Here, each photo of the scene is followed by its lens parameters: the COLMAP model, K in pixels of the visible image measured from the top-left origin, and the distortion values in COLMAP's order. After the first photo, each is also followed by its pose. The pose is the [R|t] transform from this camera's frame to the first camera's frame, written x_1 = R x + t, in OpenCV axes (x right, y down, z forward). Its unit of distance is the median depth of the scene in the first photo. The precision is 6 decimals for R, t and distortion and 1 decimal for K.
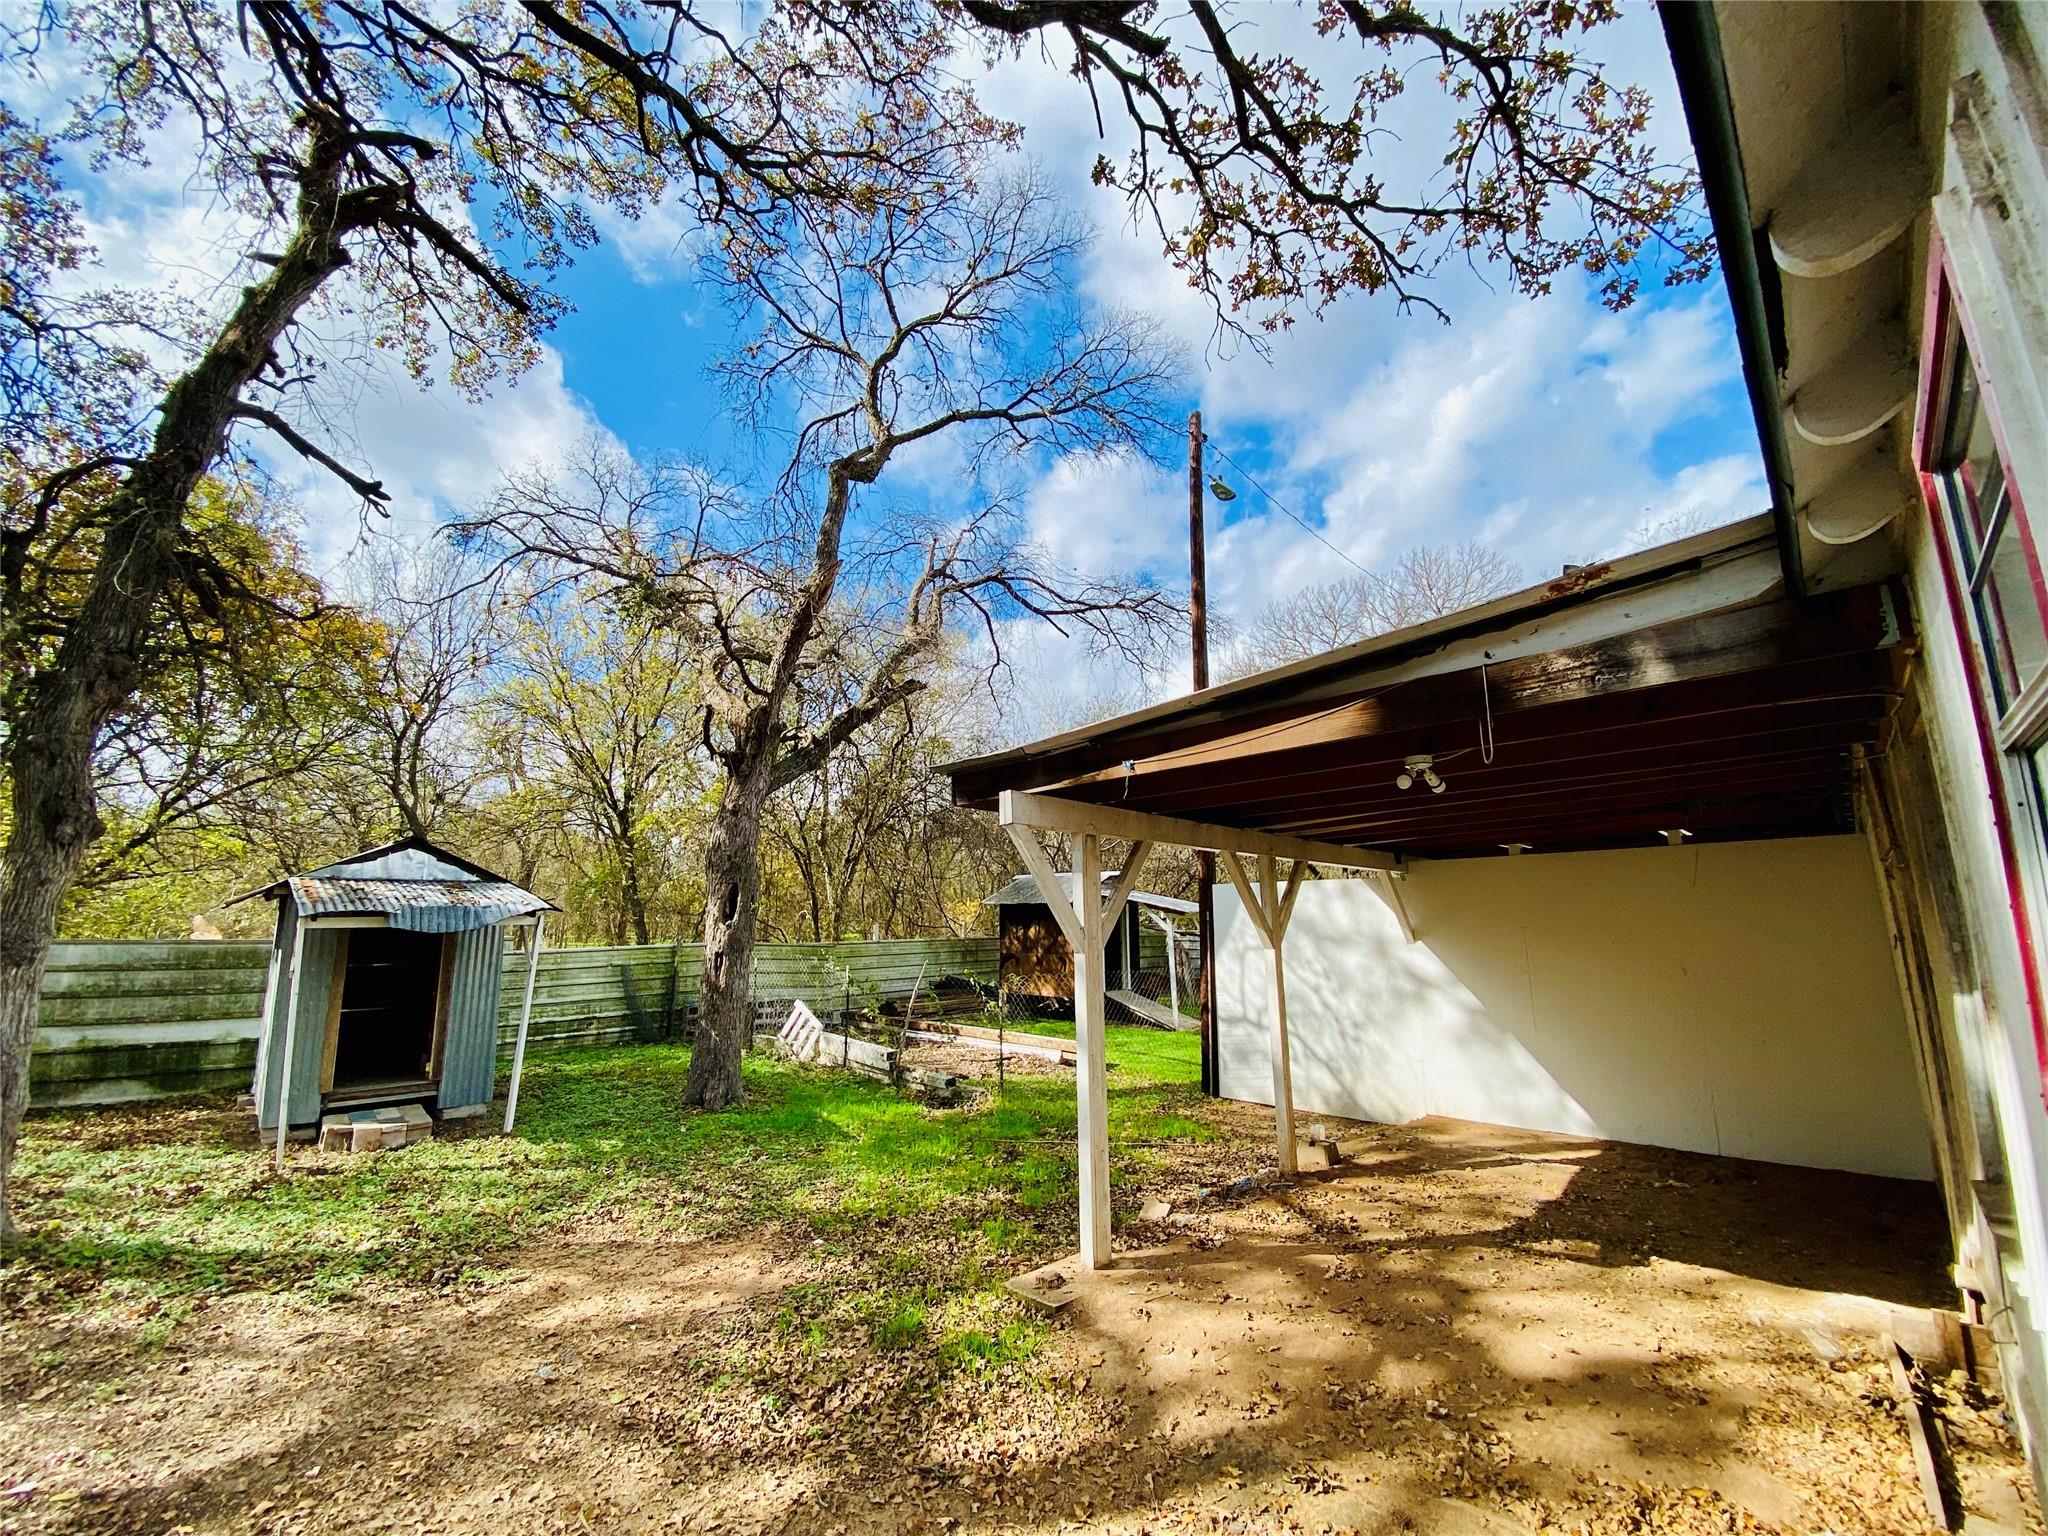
lens RADIAL K [[829.6, 0, 1016.4], [0, 829.6, 770.5], [0, 0, 1]] dist [0.031084, -0.024809]
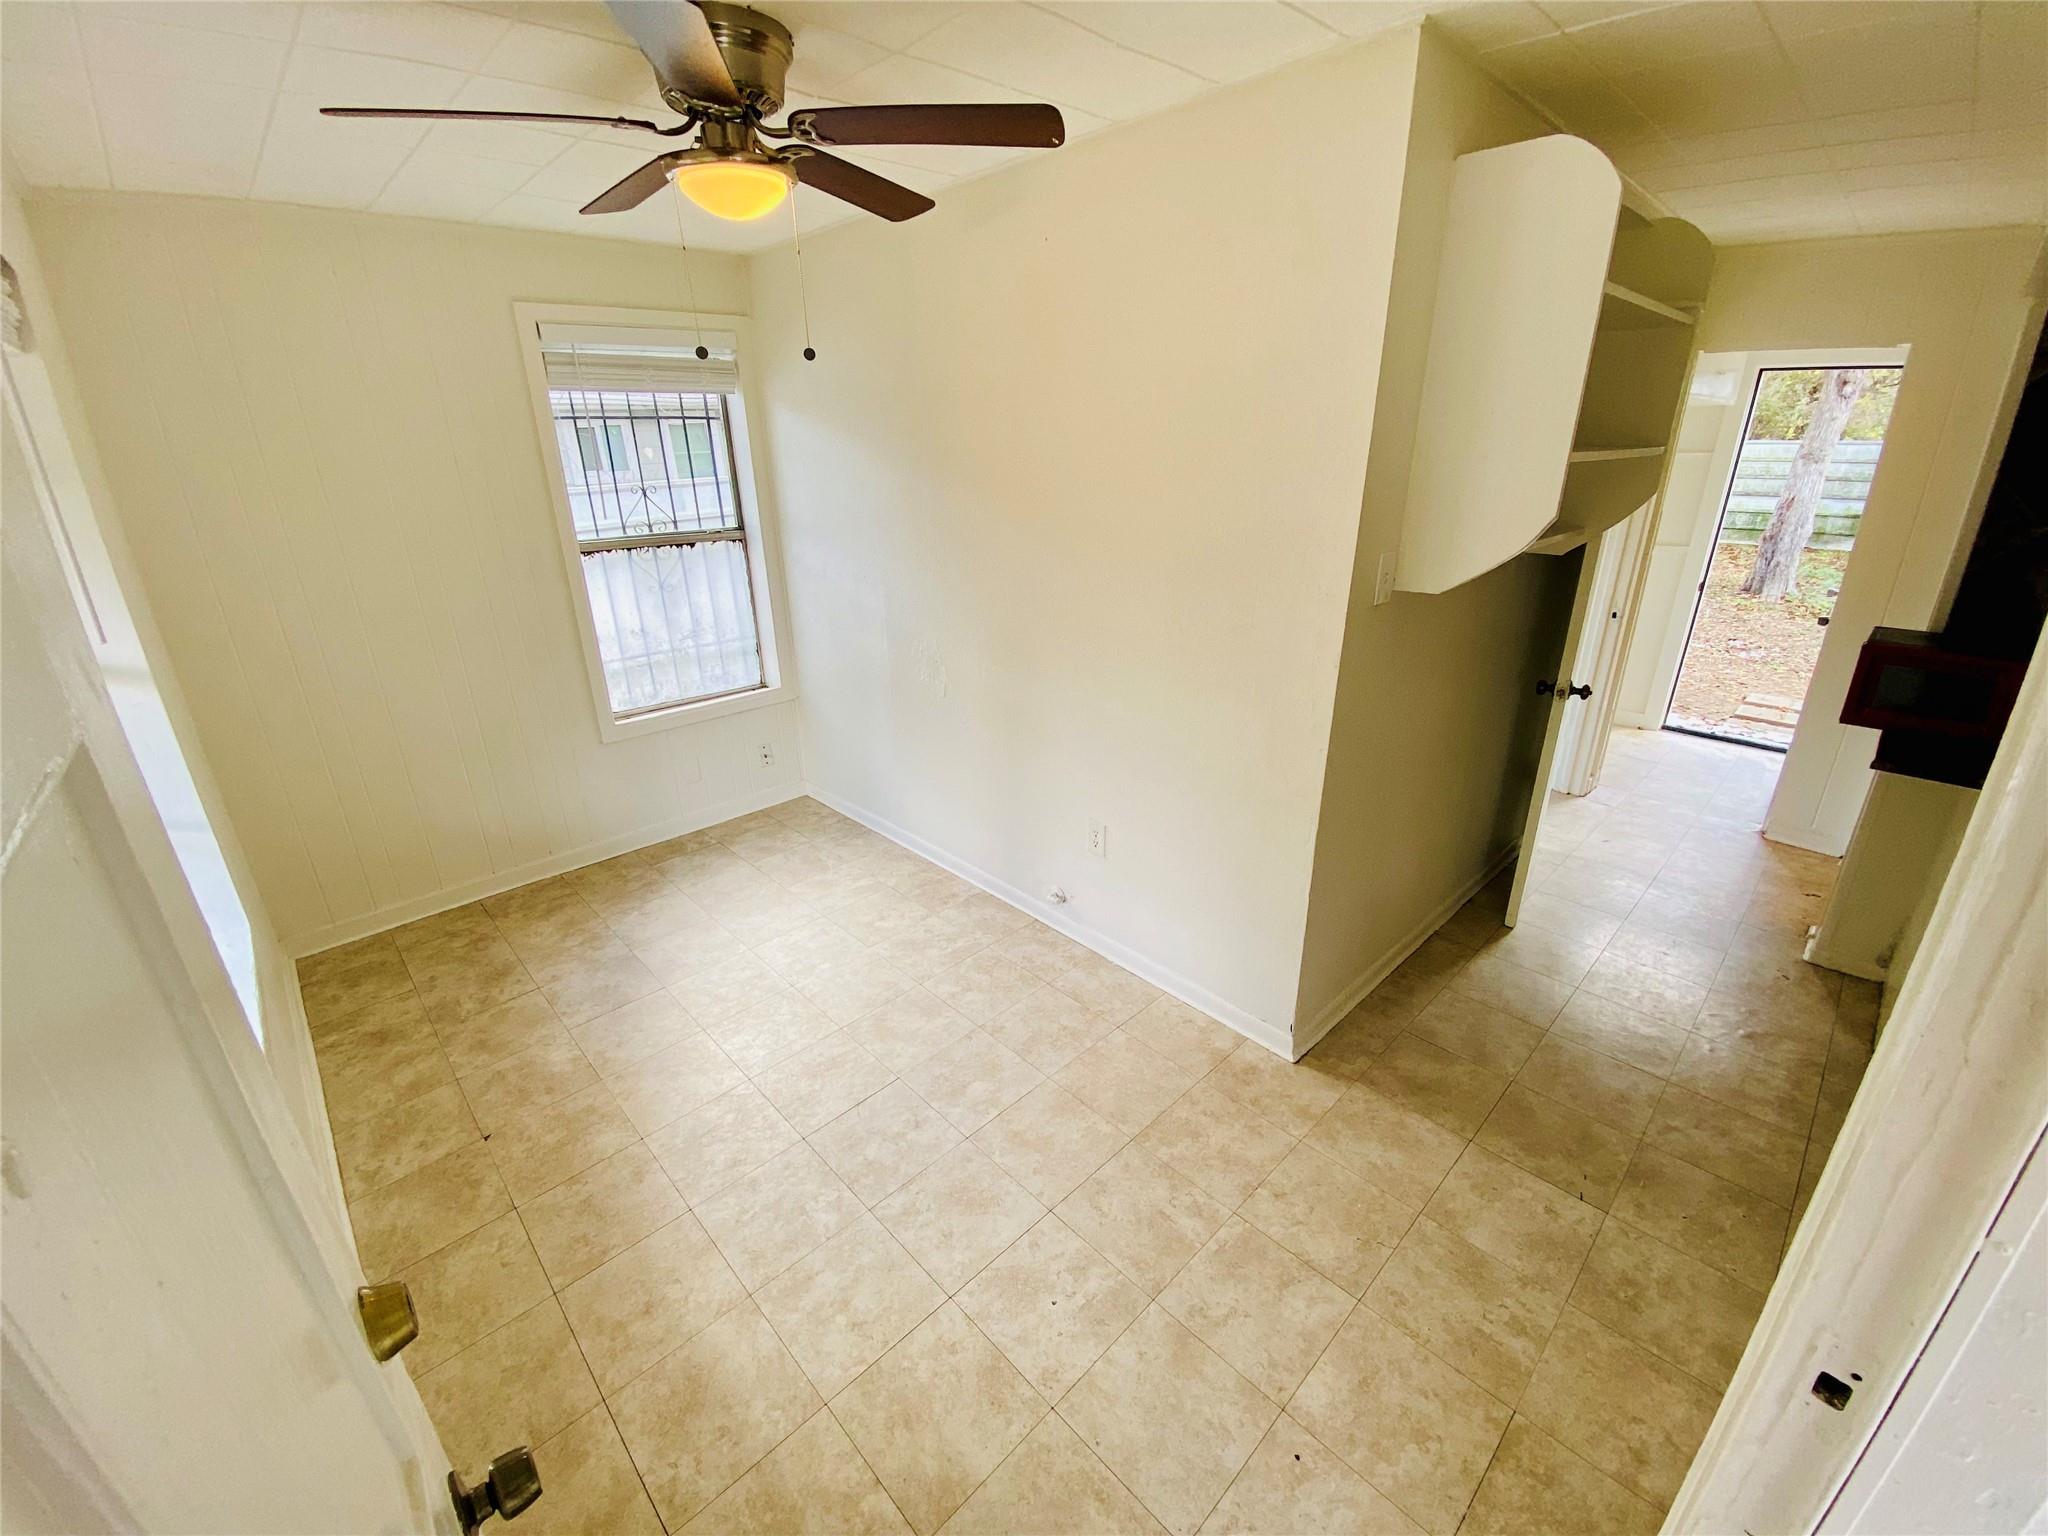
lens RADIAL K [[840.8, 0, 1021.4], [0, 840.8, 767.5], [0, 0, 1]] dist [0.029002, -0.026343]
pose [[-0.025414, 0.370324, -0.928555, 0.670189], [0.212019, 0.909721, 0.357010, -0.152223], [0.976935, -0.187798, -0.101636, -0.540128]]
